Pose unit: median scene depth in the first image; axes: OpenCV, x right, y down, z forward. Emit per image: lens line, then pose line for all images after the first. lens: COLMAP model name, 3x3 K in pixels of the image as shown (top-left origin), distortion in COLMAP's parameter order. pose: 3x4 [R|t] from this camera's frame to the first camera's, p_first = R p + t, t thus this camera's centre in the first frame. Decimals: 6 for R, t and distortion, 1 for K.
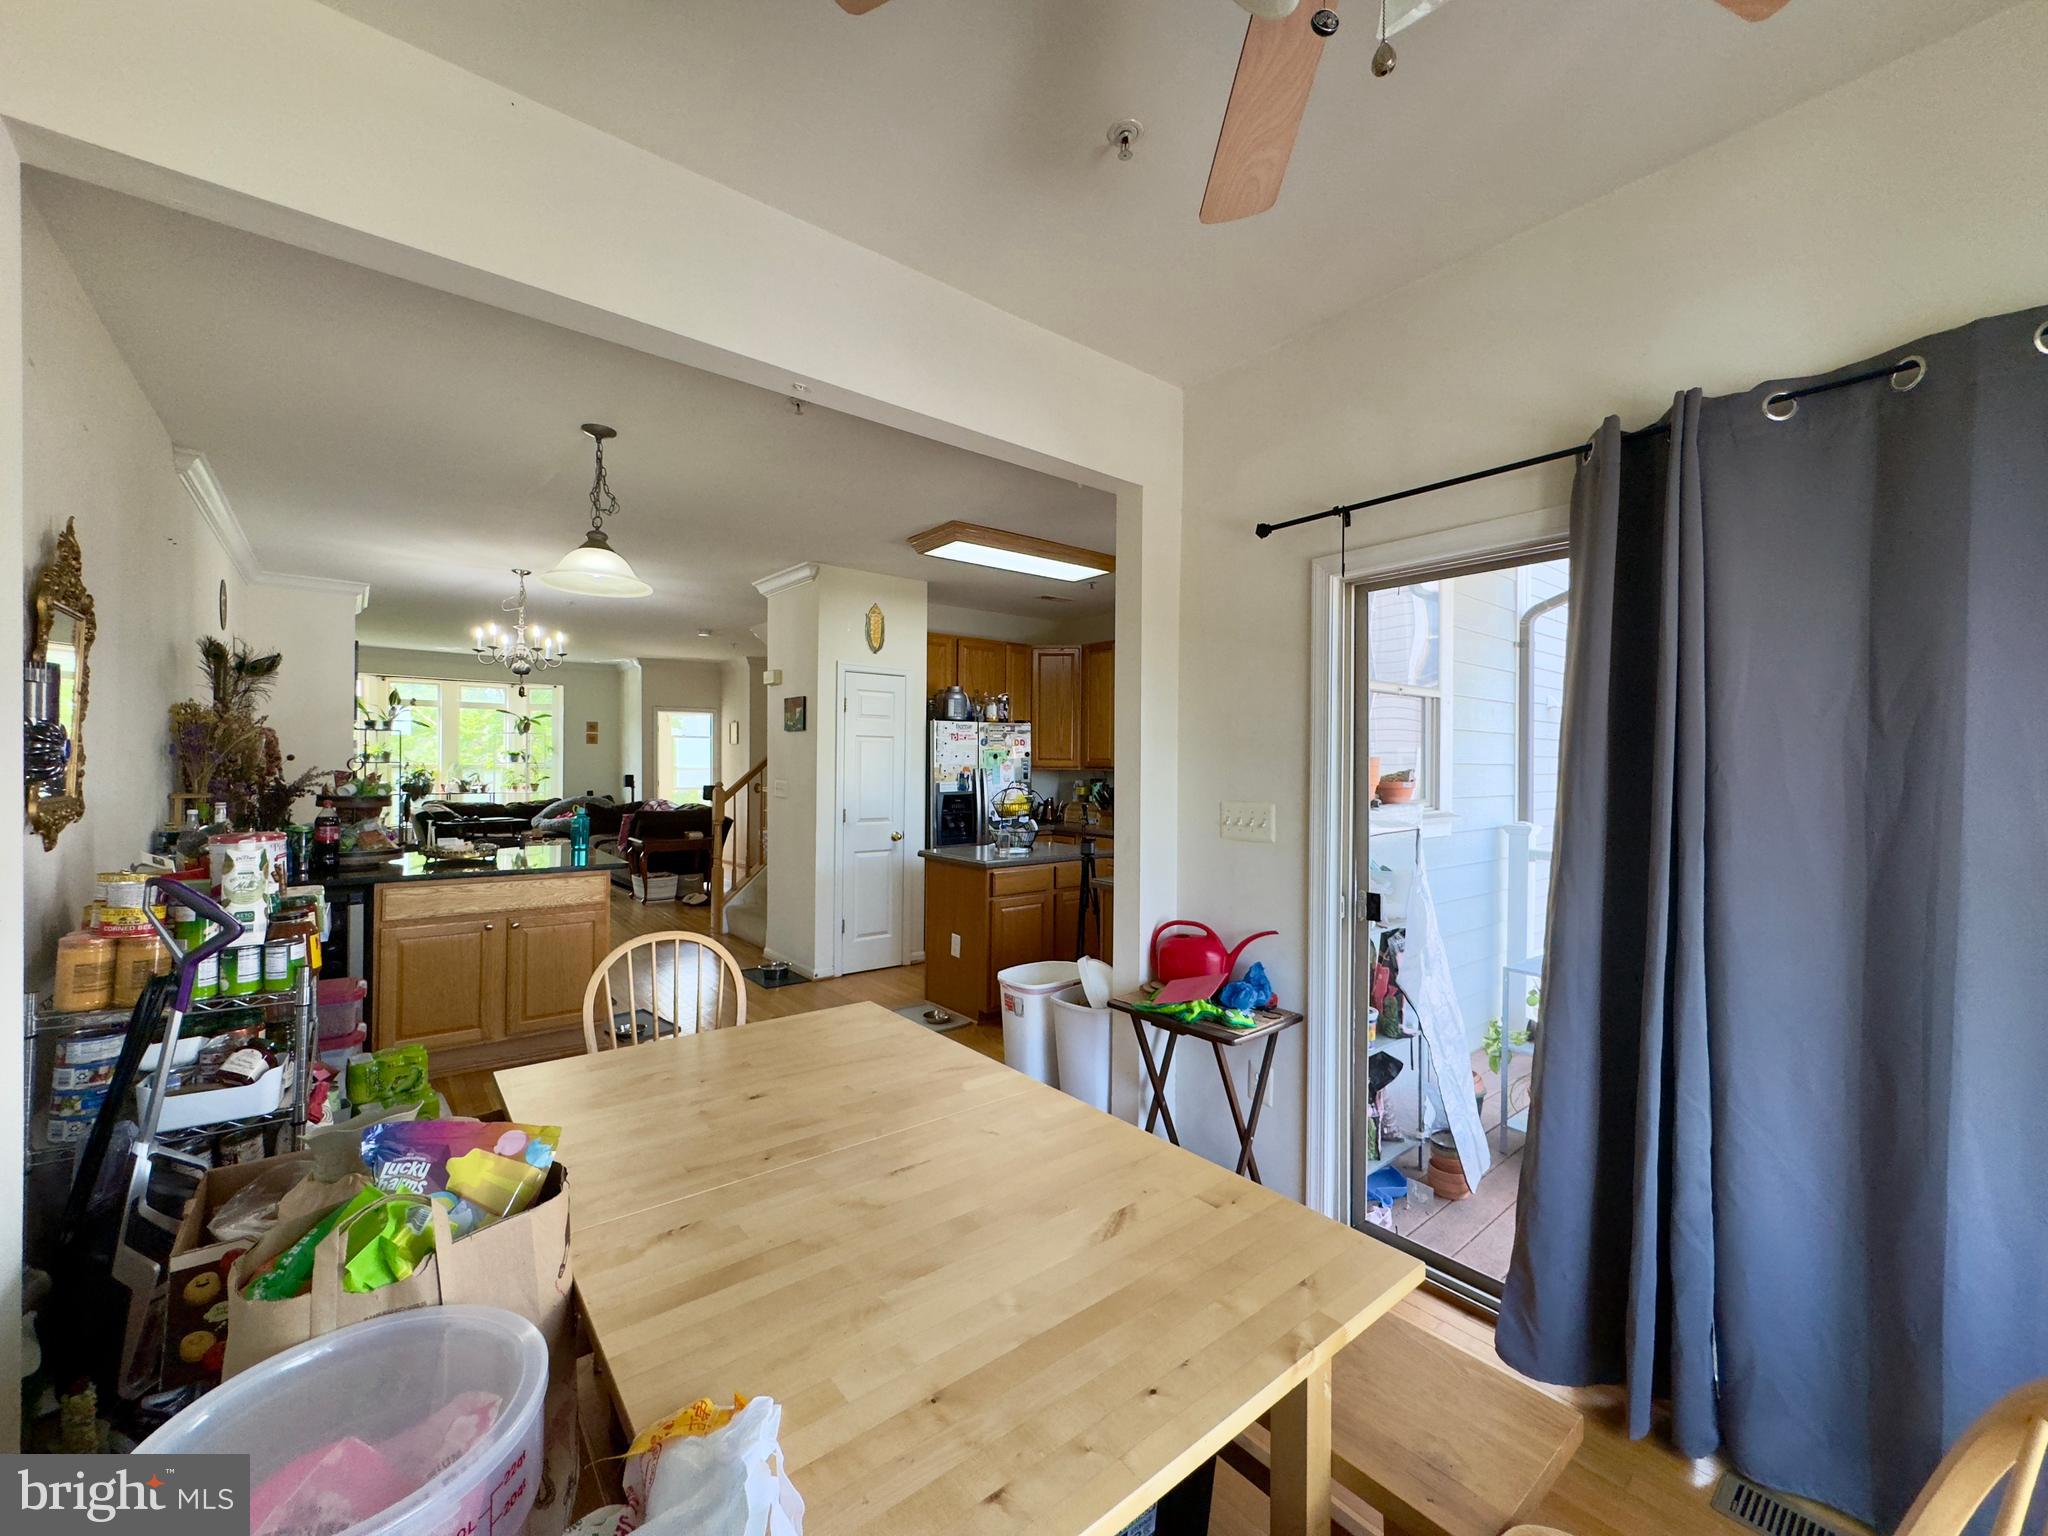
lens RADIAL K [[815.3, 0, 1024.7], [0, 815.3, 765.7], [0, 0, 1]] dist [0.001025, -0.000058]
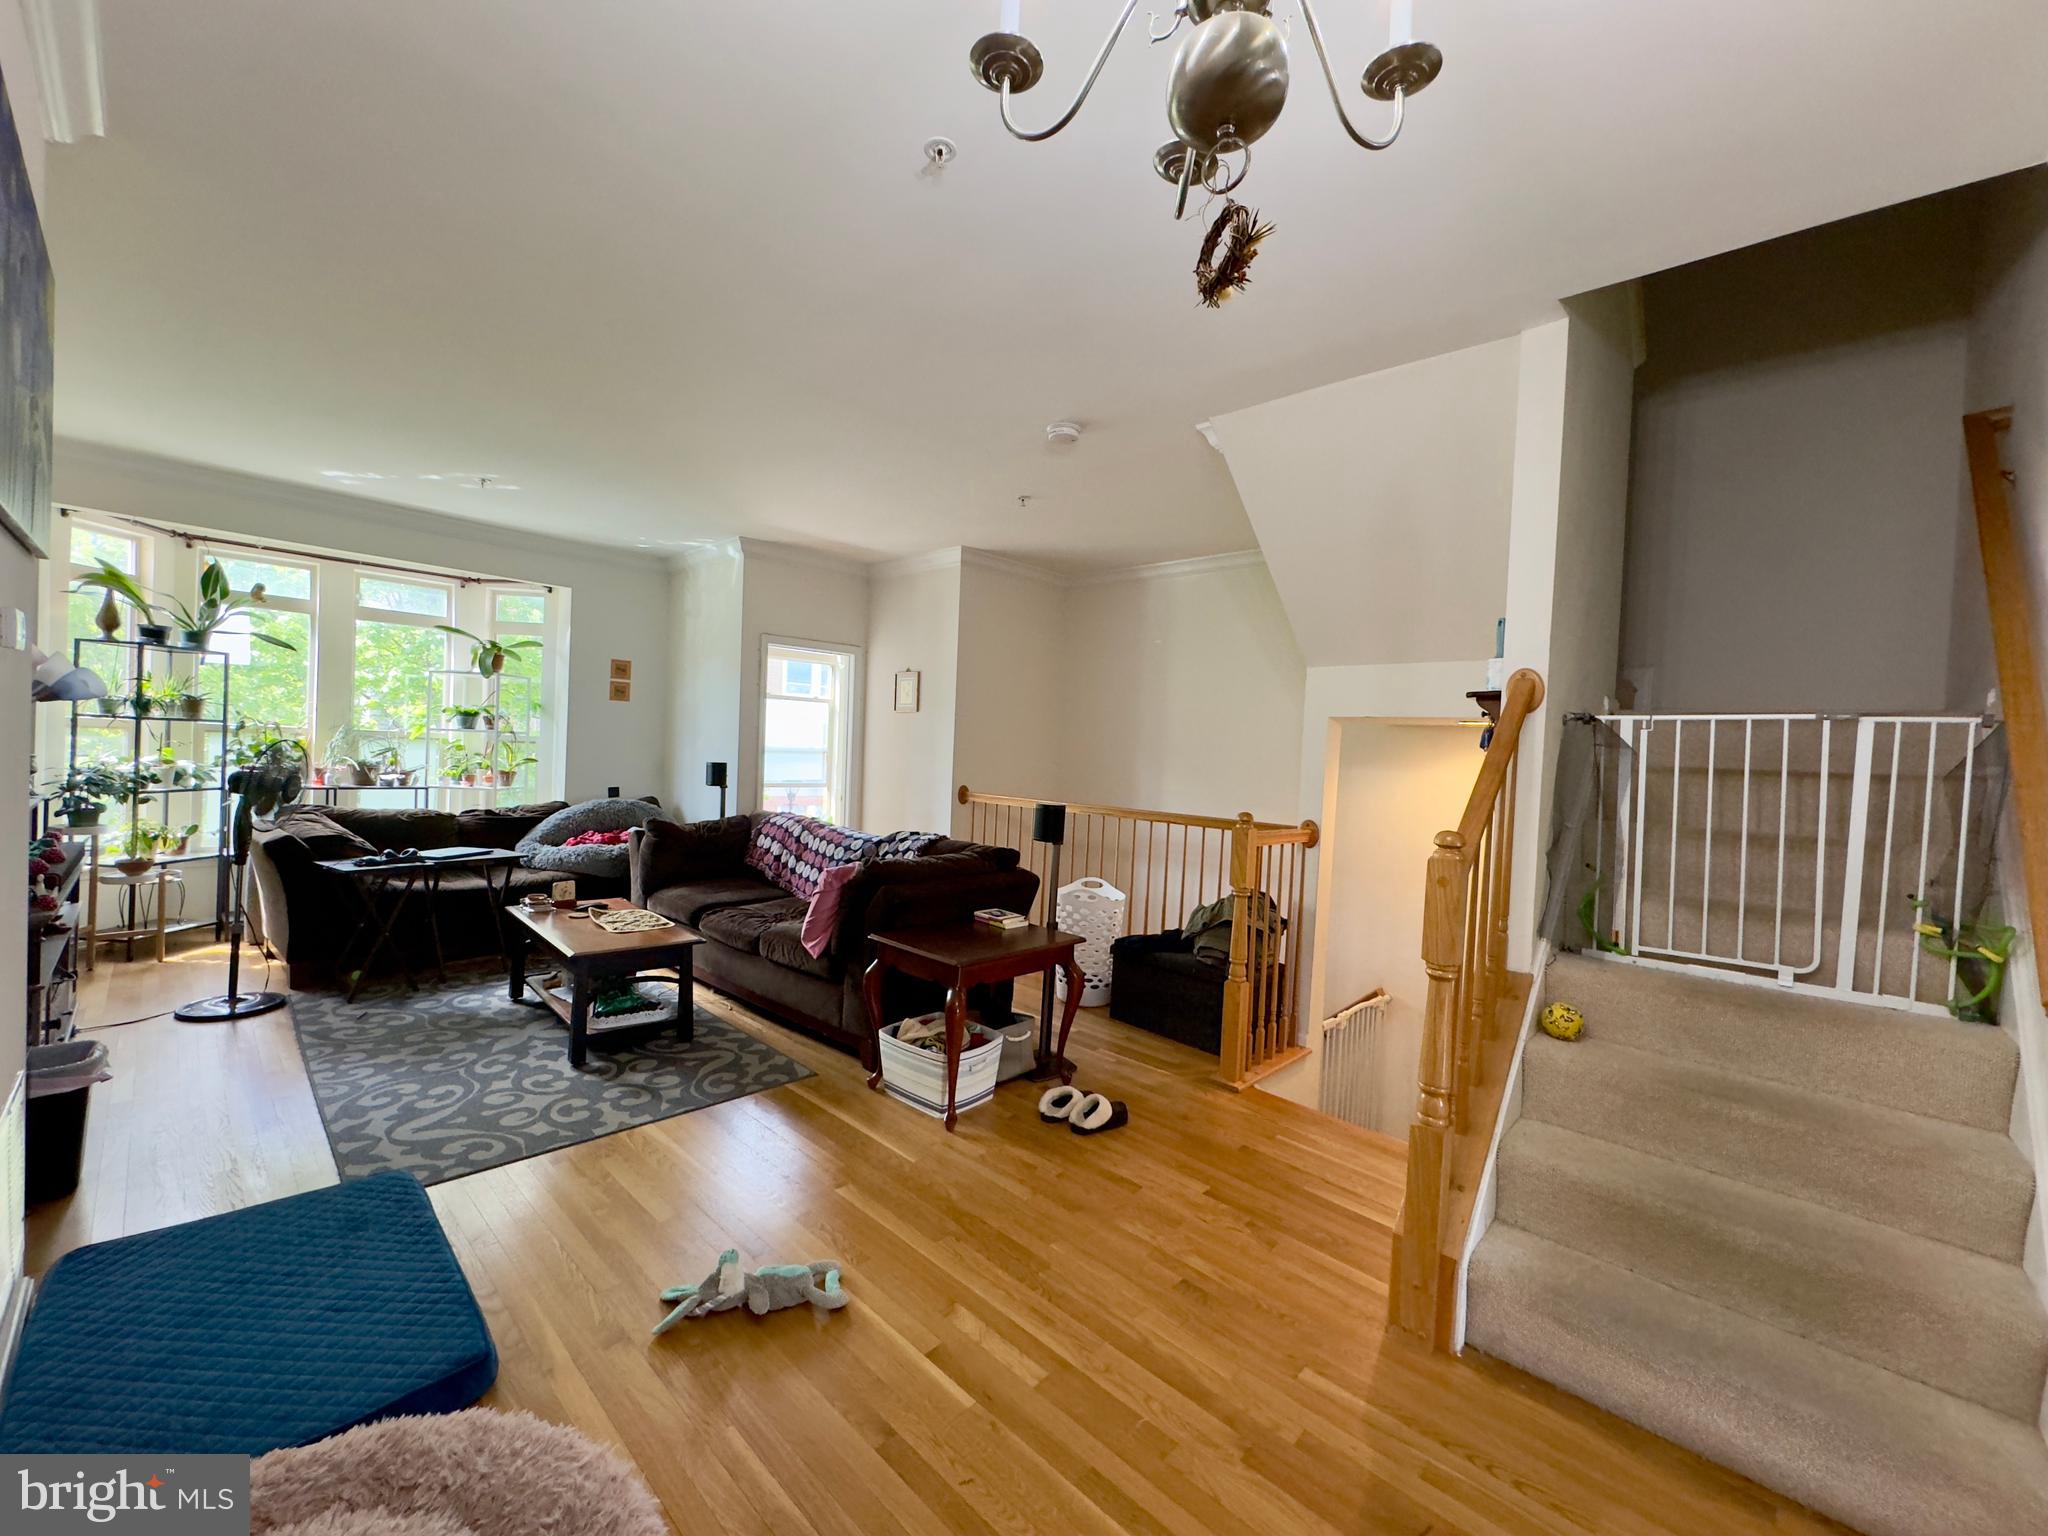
lens RADIAL K [[815.7, 0, 1028.7], [0, 815.7, 756.2], [0, 0, 1]] dist [-0.001755, -0.000324]
pose [[0.990631, 0.037945, 0.131187, -0.351248], [-0.039293, 0.999198, 0.007700, -0.005164], [-0.130790, -0.012783, 0.991328, 0.453849]]
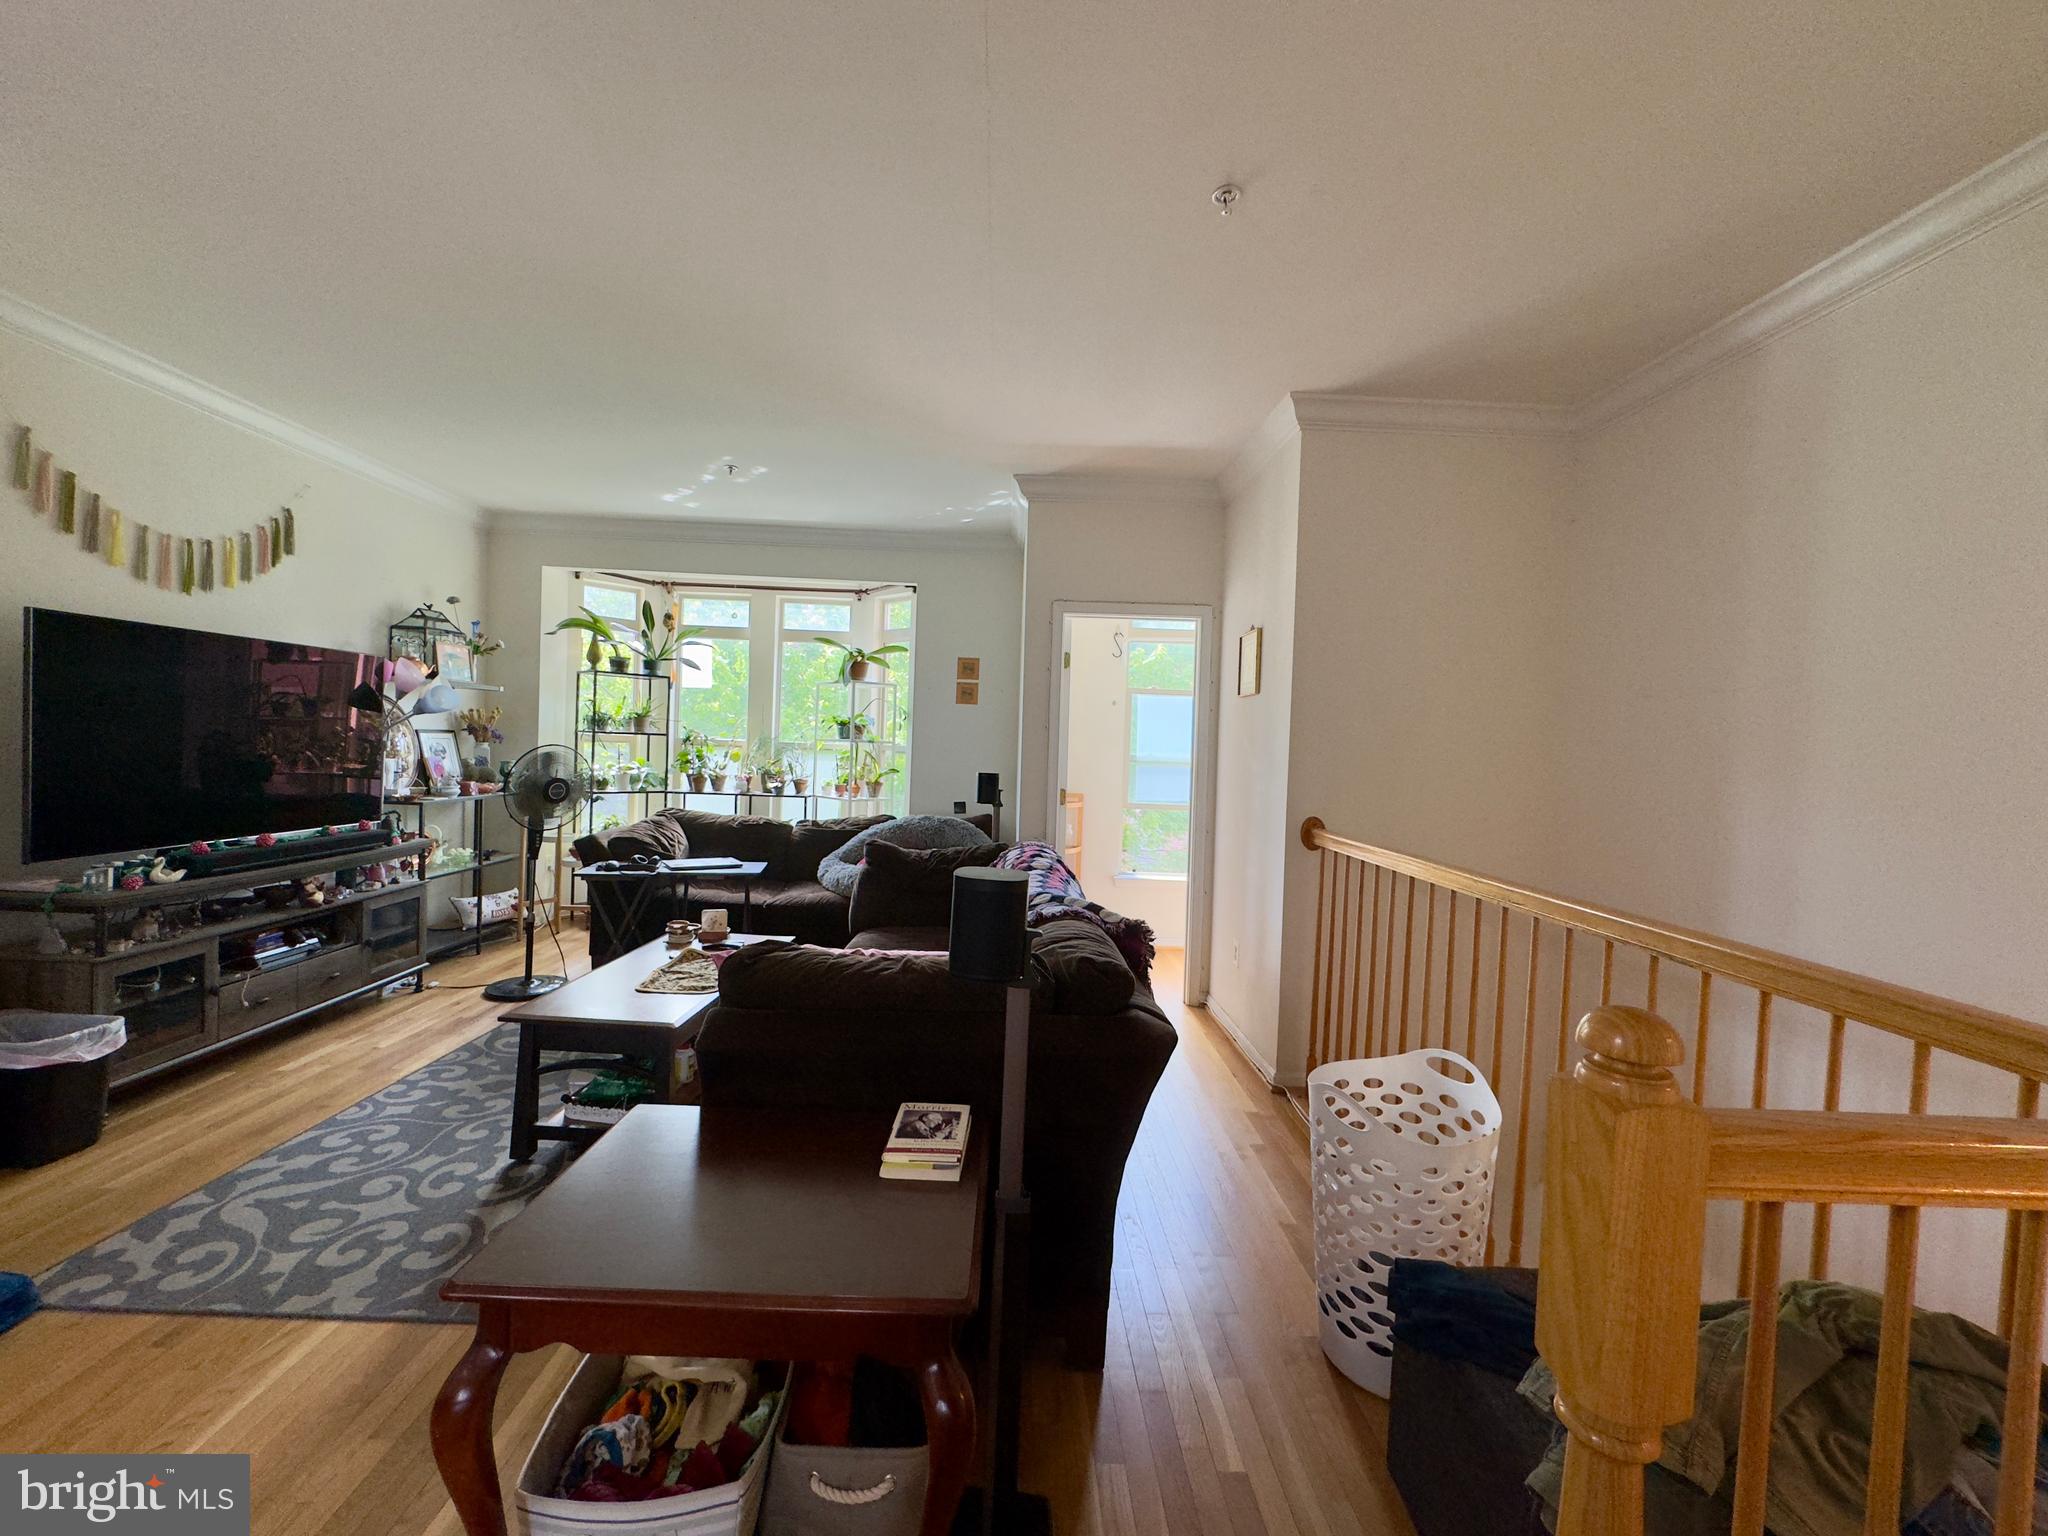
lens RADIAL K [[816.9, 0, 1015.0], [0, 816.9, 768.4], [0, 0, 1]] dist [-0.007636, -0.000034]
pose [[0.791682, 0.040147, -0.609613, -0.228810], [-0.031427, 0.999194, 0.024991, -0.002162], [0.610124, -0.000627, 0.792305, 0.677344]]
